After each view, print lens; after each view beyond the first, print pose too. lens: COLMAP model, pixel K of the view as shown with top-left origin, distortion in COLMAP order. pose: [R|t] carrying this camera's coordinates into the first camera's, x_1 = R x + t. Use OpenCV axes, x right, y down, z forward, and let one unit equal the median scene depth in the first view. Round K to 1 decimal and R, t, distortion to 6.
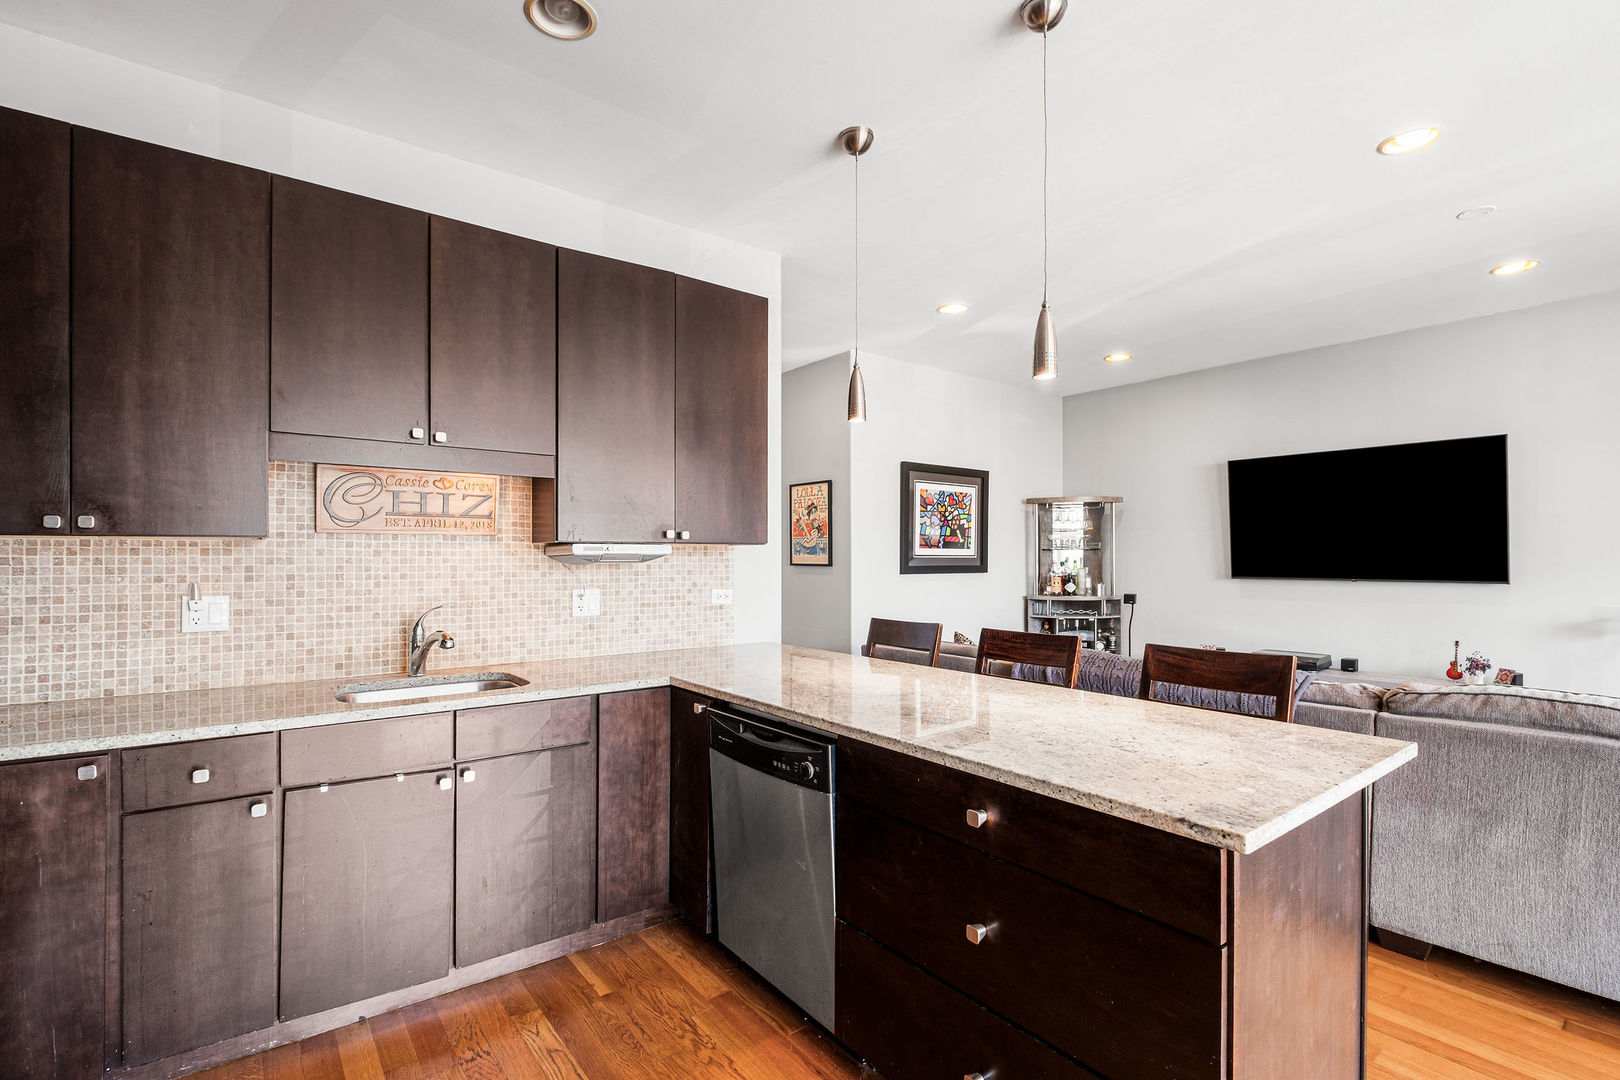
lens RADIAL K [[729.2, 0, 792.2], [0, 729.2, 560.5], [0, 0, 1]] dist [-0.007097, -0.000184]
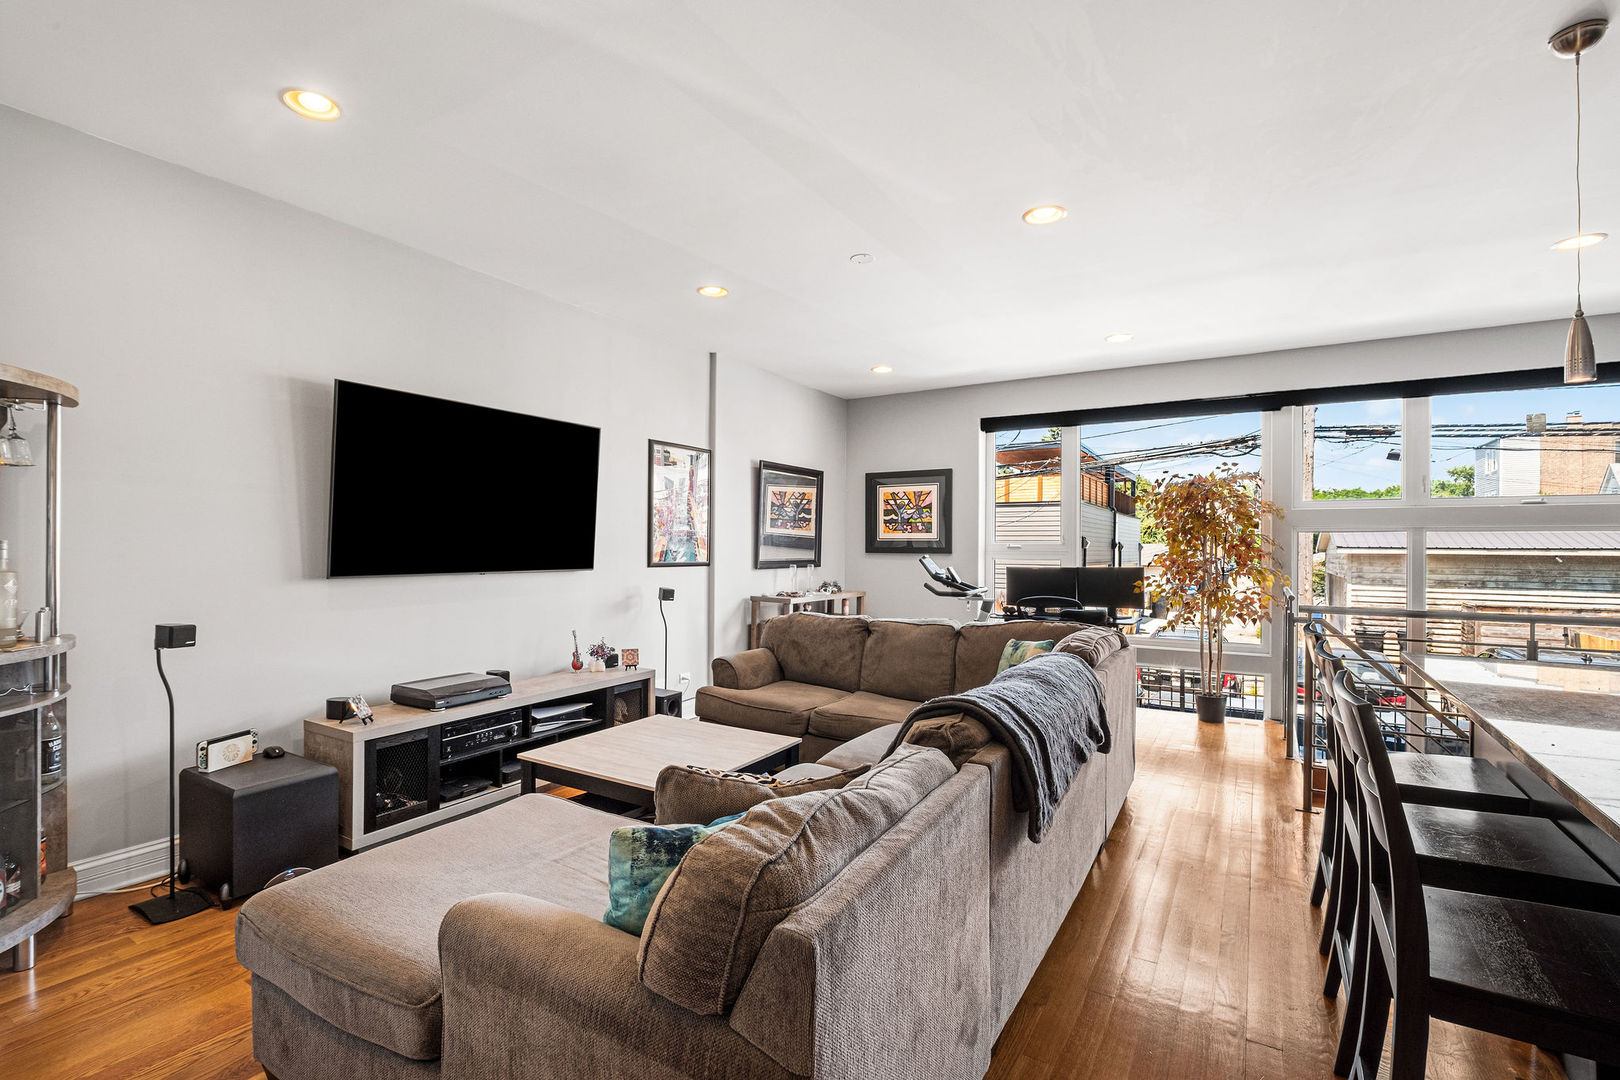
lens RADIAL K [[729.2, 0, 805.7], [0, 729.2, 542.3], [0, 0, 1]] dist [-0.007097, -0.000184]
pose [[-0.356945, 0.003939, 0.934117, -0.144149], [-0.001150, 0.999988, -0.004656, -0.004219], [-0.934125, -0.002736, -0.356936, 1.439173]]
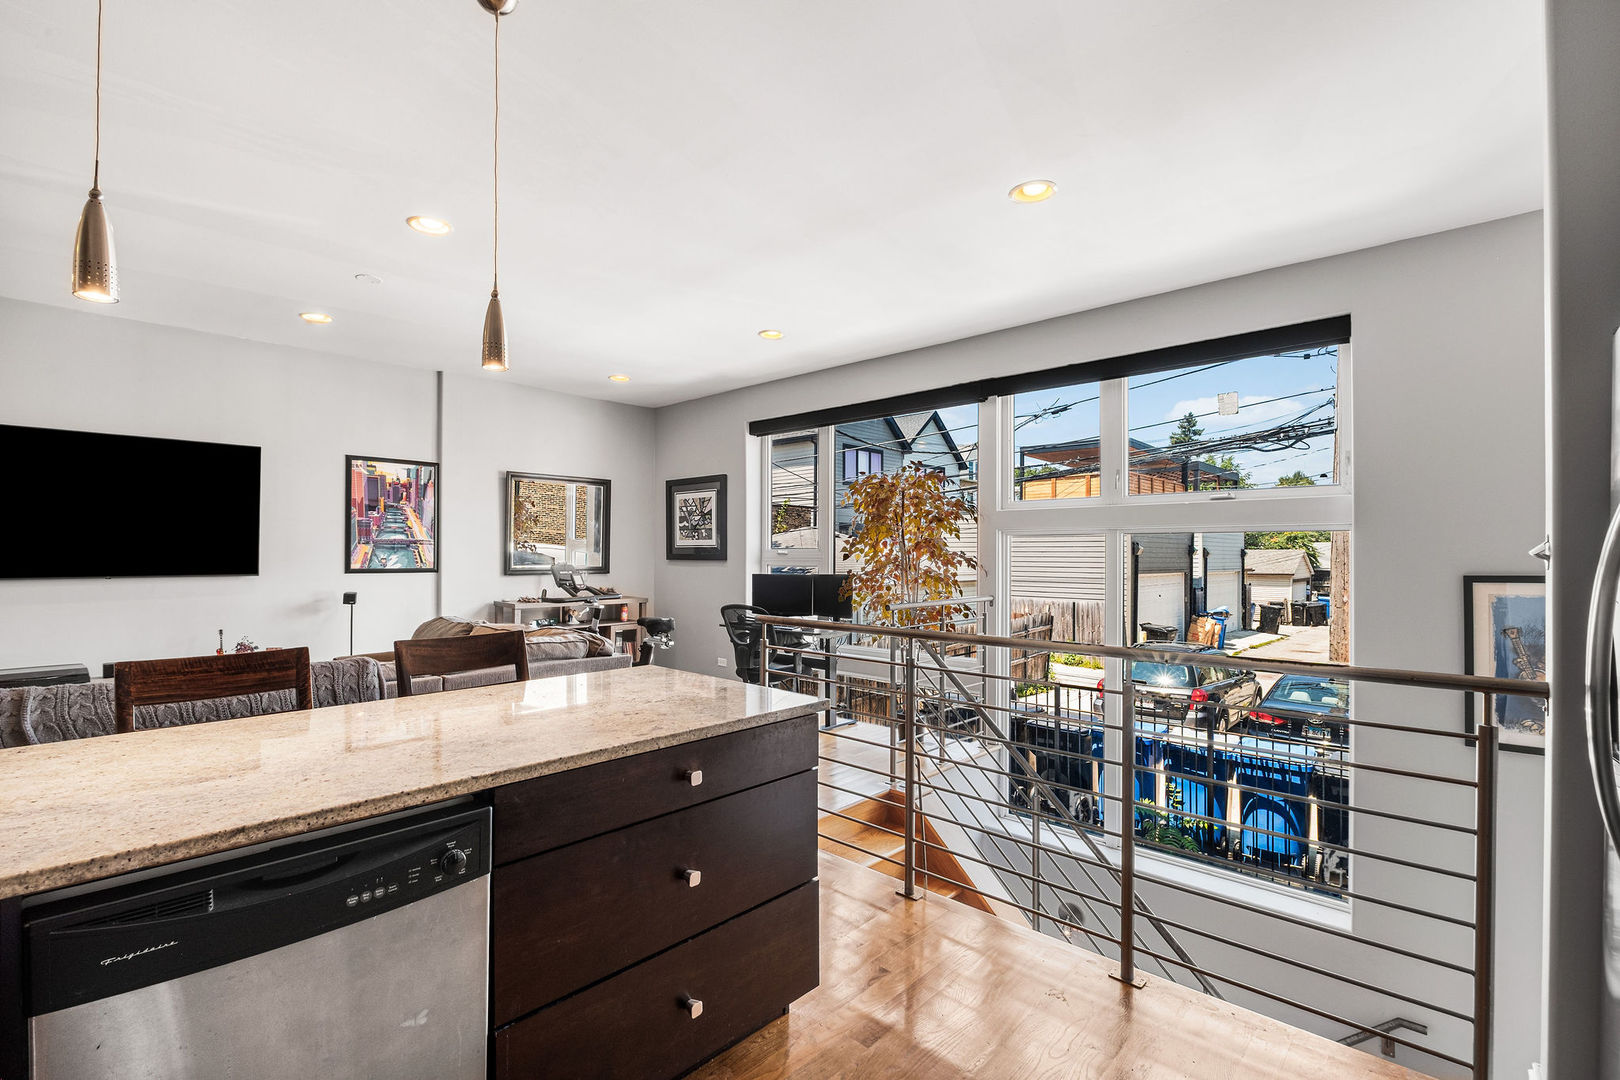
lens RADIAL K [[729.2, 0, 795.2], [0, 729.2, 546.6], [0, 0, 1]] dist [-0.007097, -0.000184]
pose [[-0.165287, 0.009437, 0.986200, -0.404332], [0.002620, 0.999955, -0.009130, -0.001704], [-0.986242, 0.001075, -0.165305, 0.450920]]
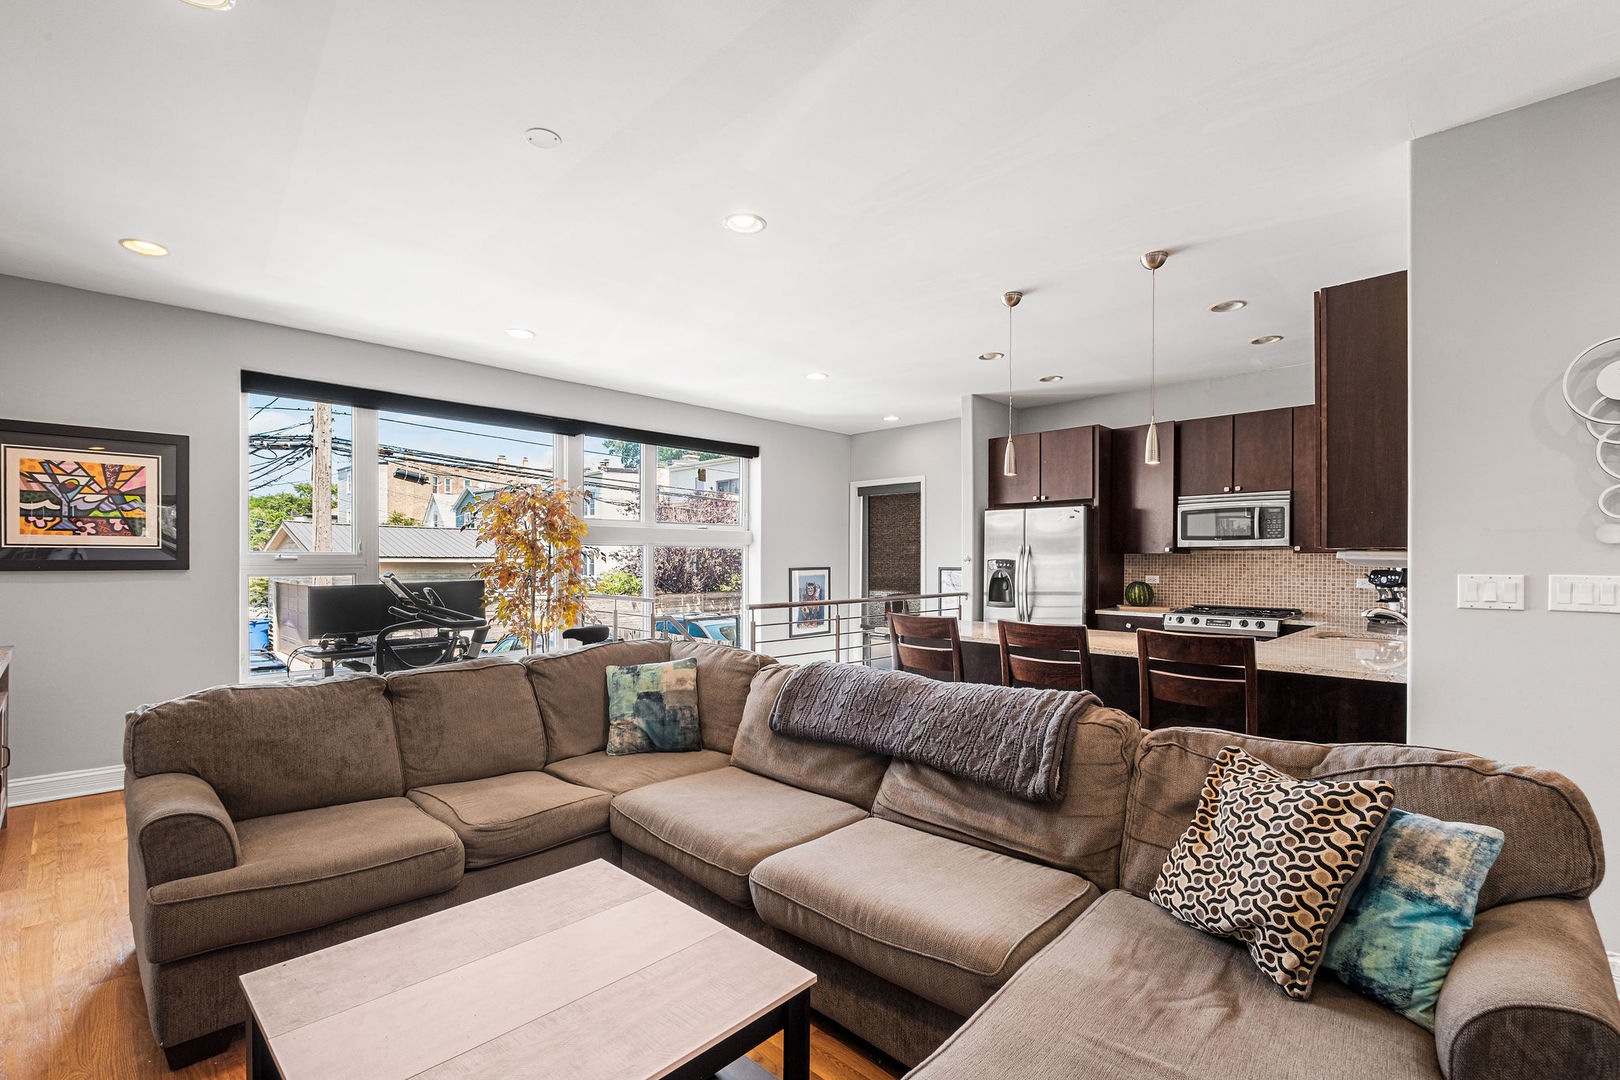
lens RADIAL K [[729.2, 0, 787.4], [0, 729.2, 561.5], [0, 0, 1]] dist [-0.007097, -0.000184]
pose [[-0.991422, -0.001625, -0.130689, 0.737625], [-0.002596, 0.999970, 0.007254, -0.008732], [0.130673, 0.007531, -0.991397, 1.772646]]
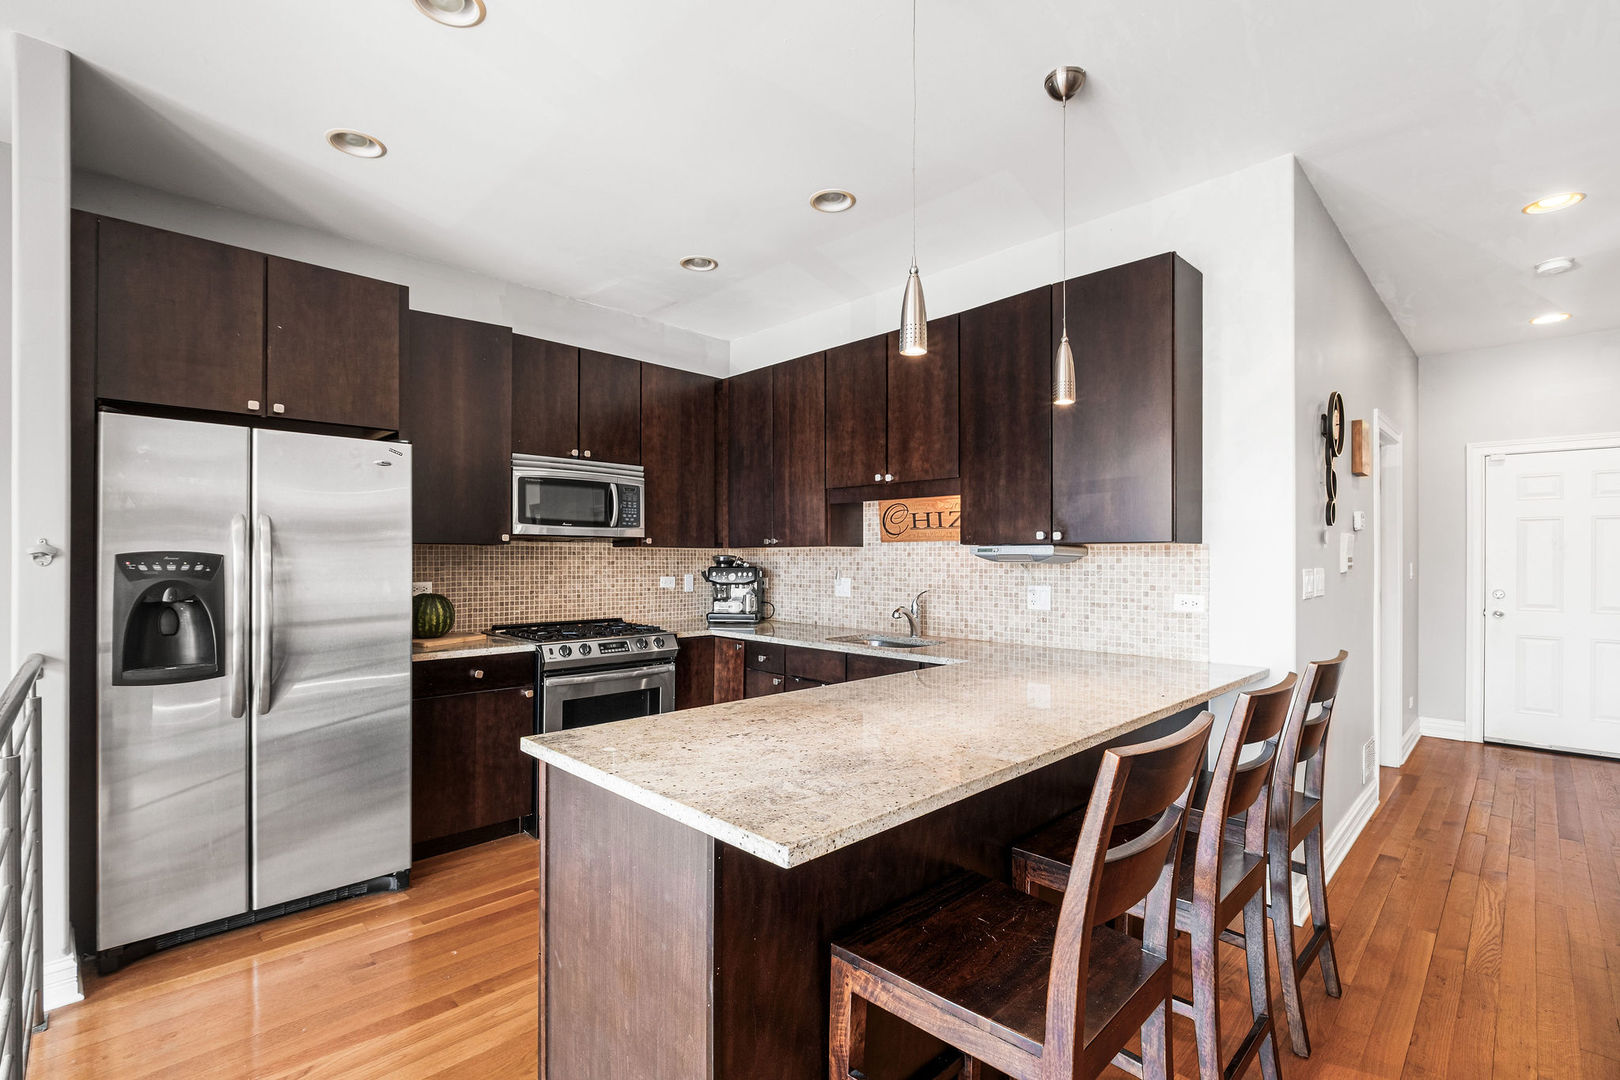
lens RADIAL K [[729.2, 0, 806.3], [0, 729.2, 559.0], [0, 0, 1]] dist [-0.007097, -0.000184]
pose [[0.132111, 0.001670, -0.991234, 0.709824], [-0.007387, 0.999972, 0.000700, -0.000249], [0.991207, 0.007230, 0.132119, 0.444323]]
